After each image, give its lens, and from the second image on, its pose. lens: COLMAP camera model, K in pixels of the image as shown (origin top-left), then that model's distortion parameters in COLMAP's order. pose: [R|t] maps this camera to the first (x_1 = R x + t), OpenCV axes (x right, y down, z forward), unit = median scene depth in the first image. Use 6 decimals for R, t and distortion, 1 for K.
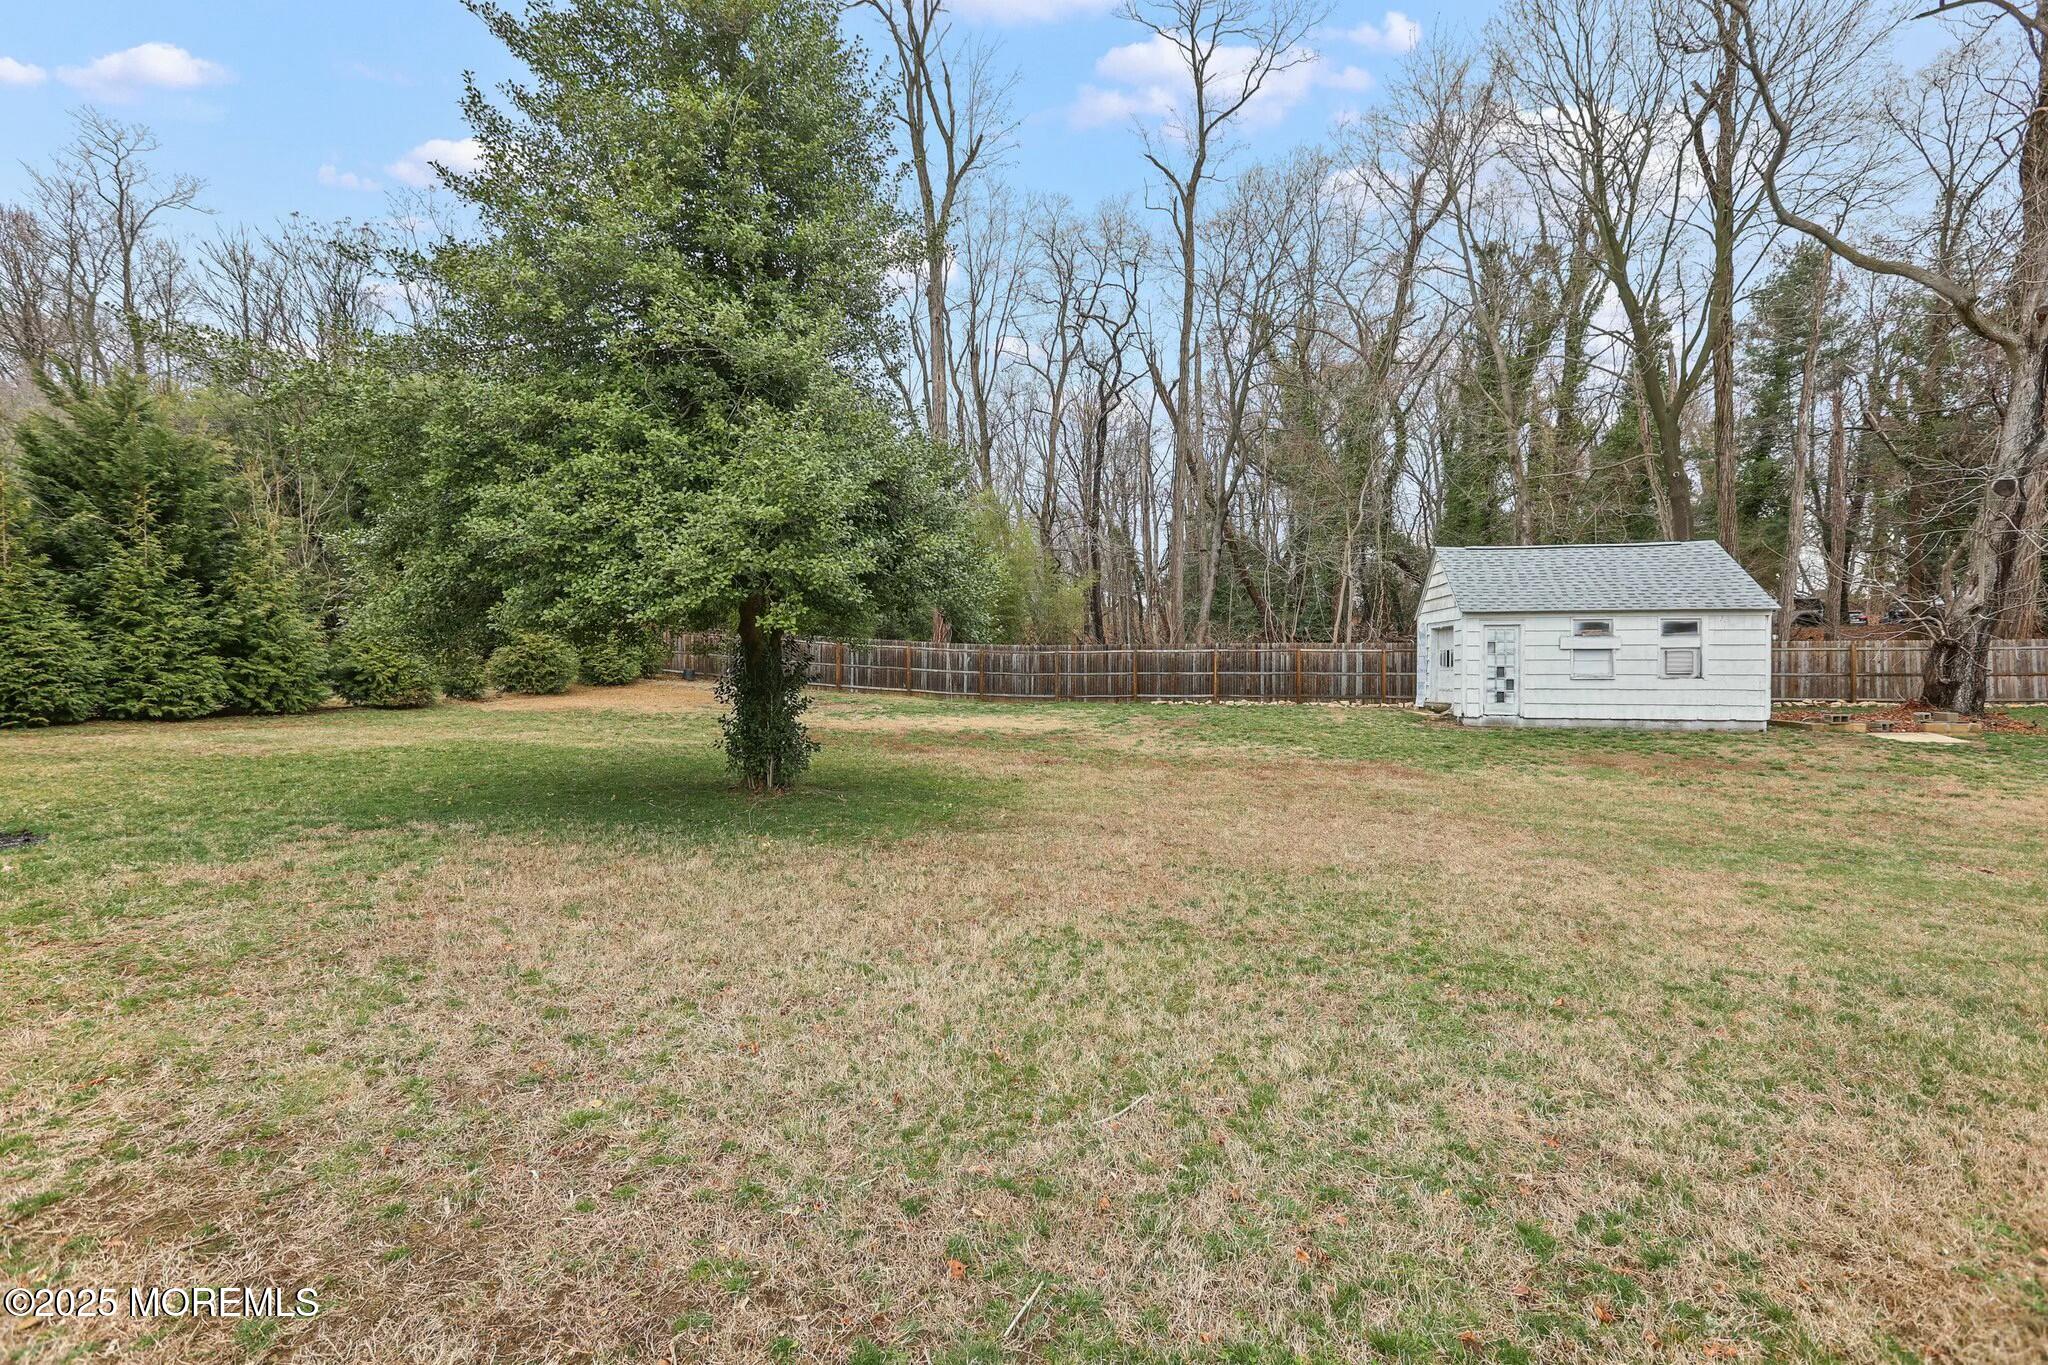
lens RADIAL K [[924.0, 0, 1030.1], [0, 924.0, 676.9], [0, 0, 1]] dist [-0.031092, 0.012065]
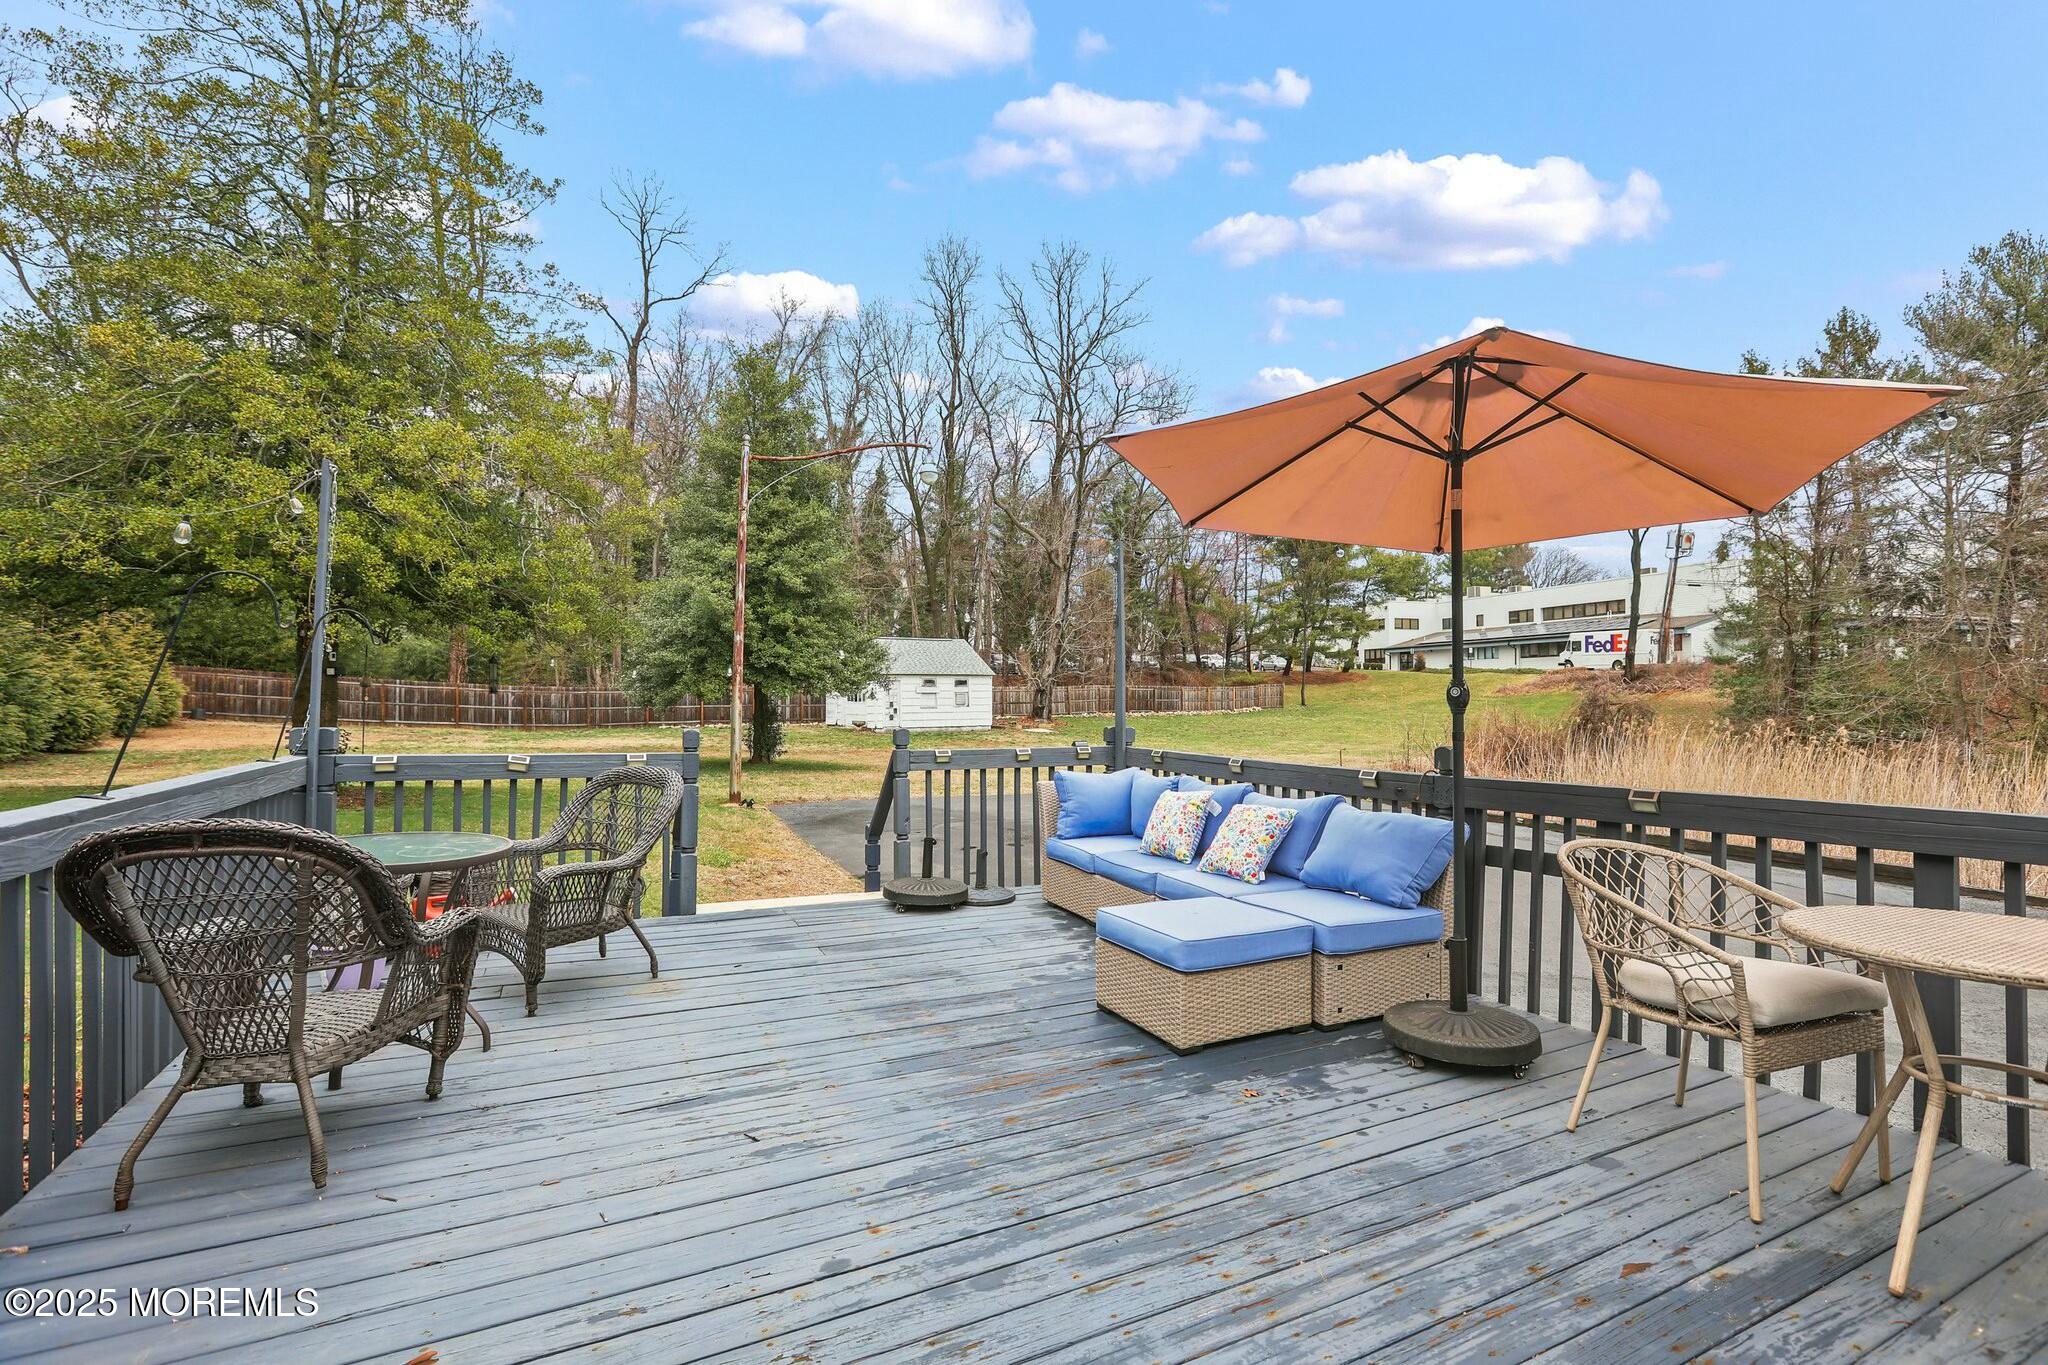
lens RADIAL K [[912.1, 0, 1022.2], [0, 912.1, 674.1], [0, 0, 1]] dist [-0.017863, 0.005928]
pose [[0.648178, 0.012747, 0.761382, -0.705288], [0.009583, 0.999644, -0.024894, -0.017207], [-0.761428, 0.023432, 0.647825, -0.422404]]
